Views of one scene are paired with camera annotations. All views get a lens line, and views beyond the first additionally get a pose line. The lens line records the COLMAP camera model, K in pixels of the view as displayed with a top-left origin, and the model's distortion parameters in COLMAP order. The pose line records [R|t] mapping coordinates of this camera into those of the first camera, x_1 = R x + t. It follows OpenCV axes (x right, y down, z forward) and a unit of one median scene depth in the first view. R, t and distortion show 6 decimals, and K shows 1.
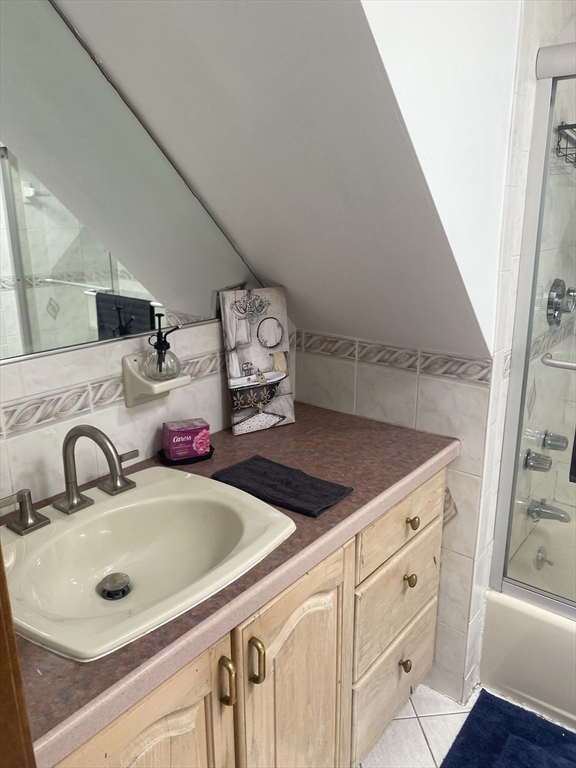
lens RADIAL K [[589.2, 0, 288.0], [0, 589.2, 381.5], [0, 0, 1]] dist [0.038758, -0.075722]
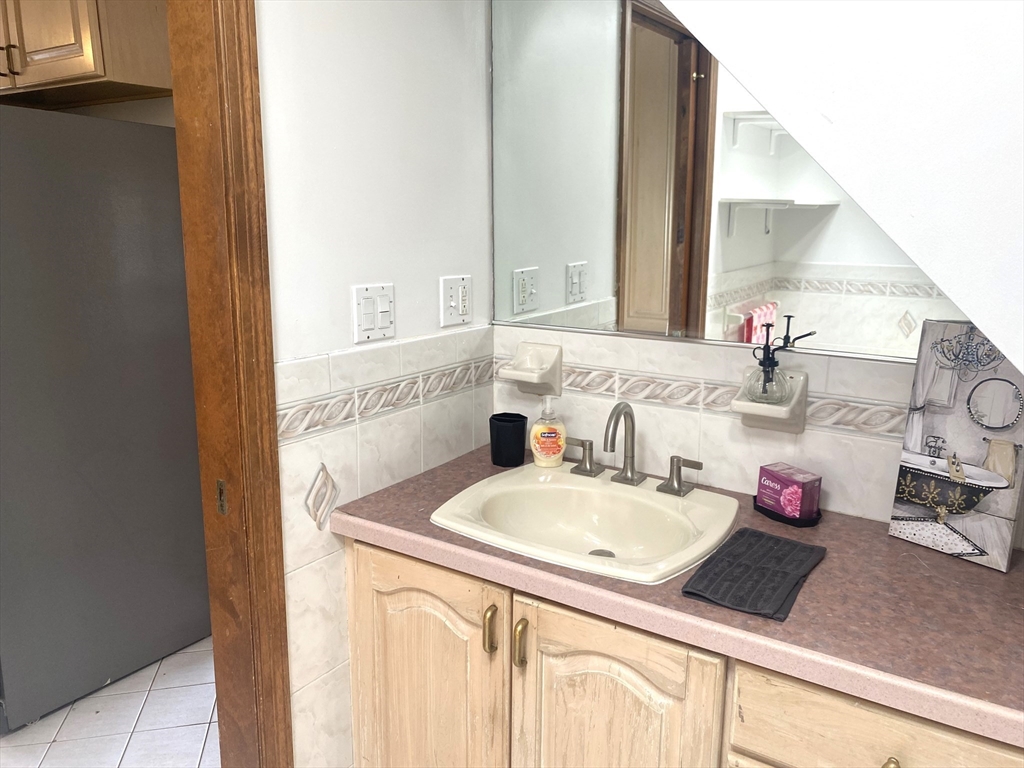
lens RADIAL K [[785.6, 0, 506.8], [0, 785.6, 383.2], [0, 0, 1]] dist [0.038758, -0.075722]
pose [[0.074722, 0.208397, -0.975186, 0.732622], [-0.282870, 0.942180, 0.179669, -0.110647], [0.956243, 0.262426, 0.129351, 0.440643]]
